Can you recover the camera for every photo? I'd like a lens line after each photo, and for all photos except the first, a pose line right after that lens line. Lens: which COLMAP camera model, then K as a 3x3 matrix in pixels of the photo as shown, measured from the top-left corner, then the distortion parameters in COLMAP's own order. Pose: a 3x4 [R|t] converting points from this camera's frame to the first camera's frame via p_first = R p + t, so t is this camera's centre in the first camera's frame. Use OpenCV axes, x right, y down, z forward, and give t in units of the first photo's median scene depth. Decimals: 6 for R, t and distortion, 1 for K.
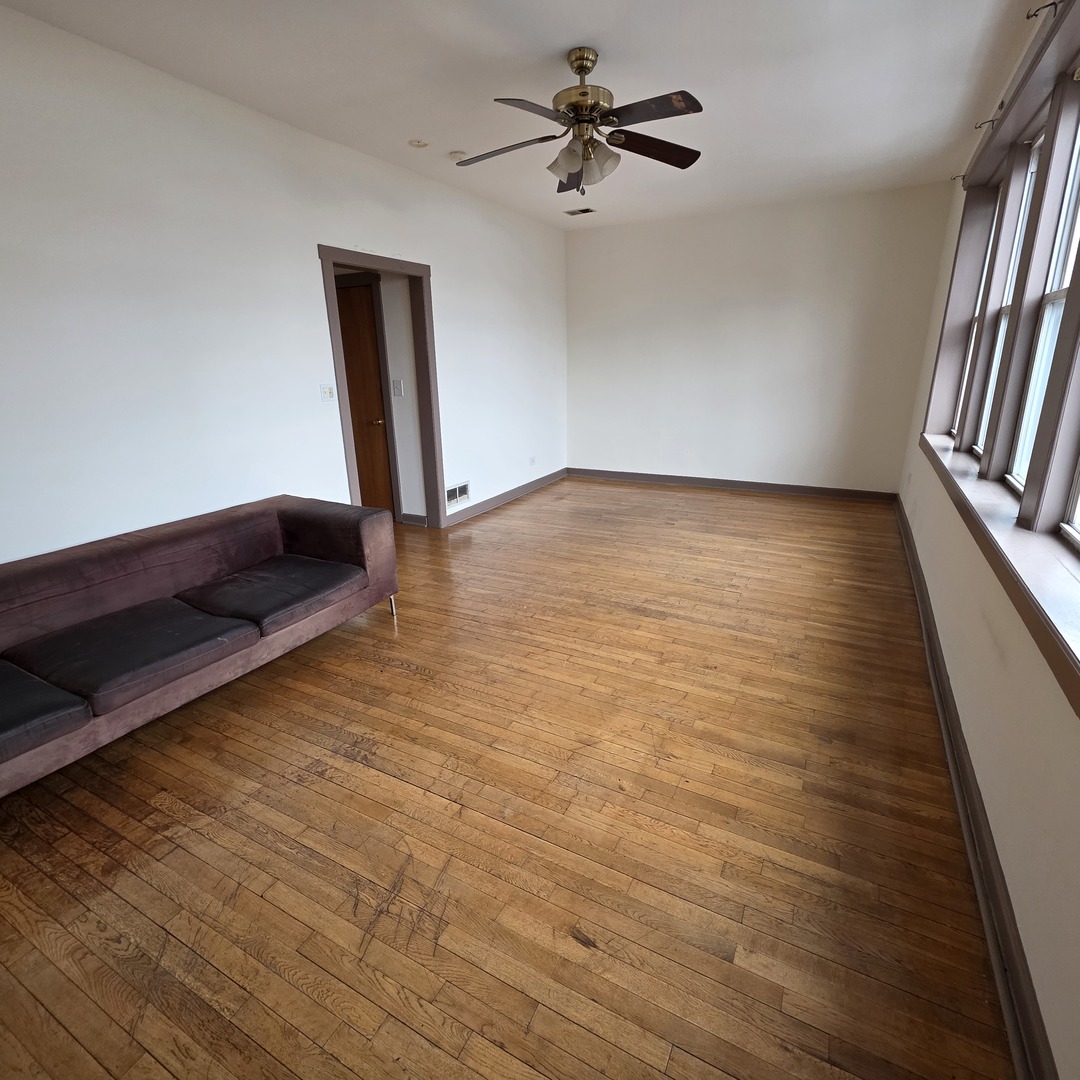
lens RADIAL K [[574.4, 0, 540.0], [0, 574.4, 540.0], [0, 0, 1]] dist [0.064506, 0.000345]
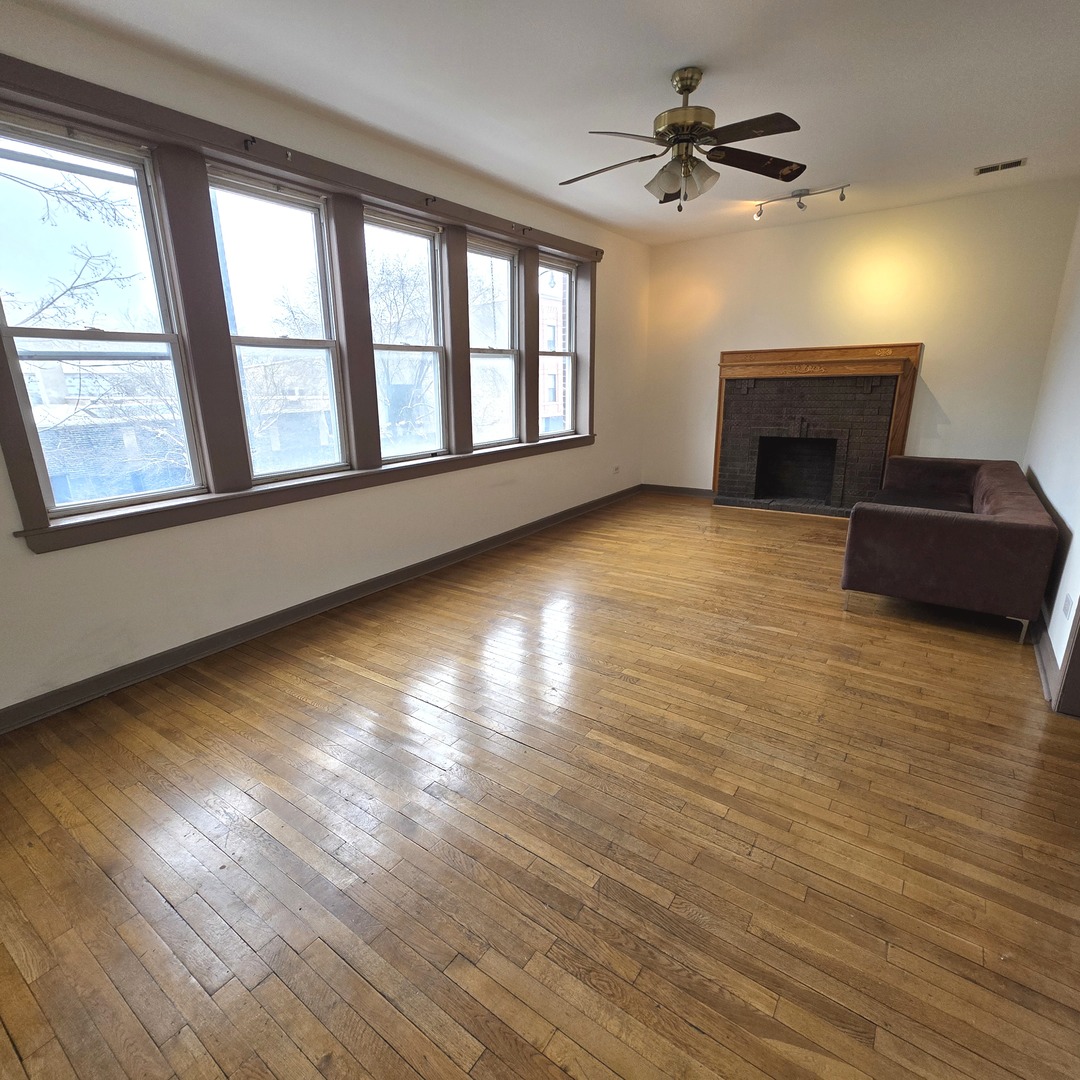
lens RADIAL K [[574.4, 0, 540.0], [0, 574.4, 540.0], [0, 0, 1]] dist [0.064506, 0.000345]
pose [[-0.992224, -0.011735, 0.123907, 0.195250], [0.059191, 0.831262, 0.552721, -0.702016], [-0.109485, 0.555757, -0.824104, 2.202165]]
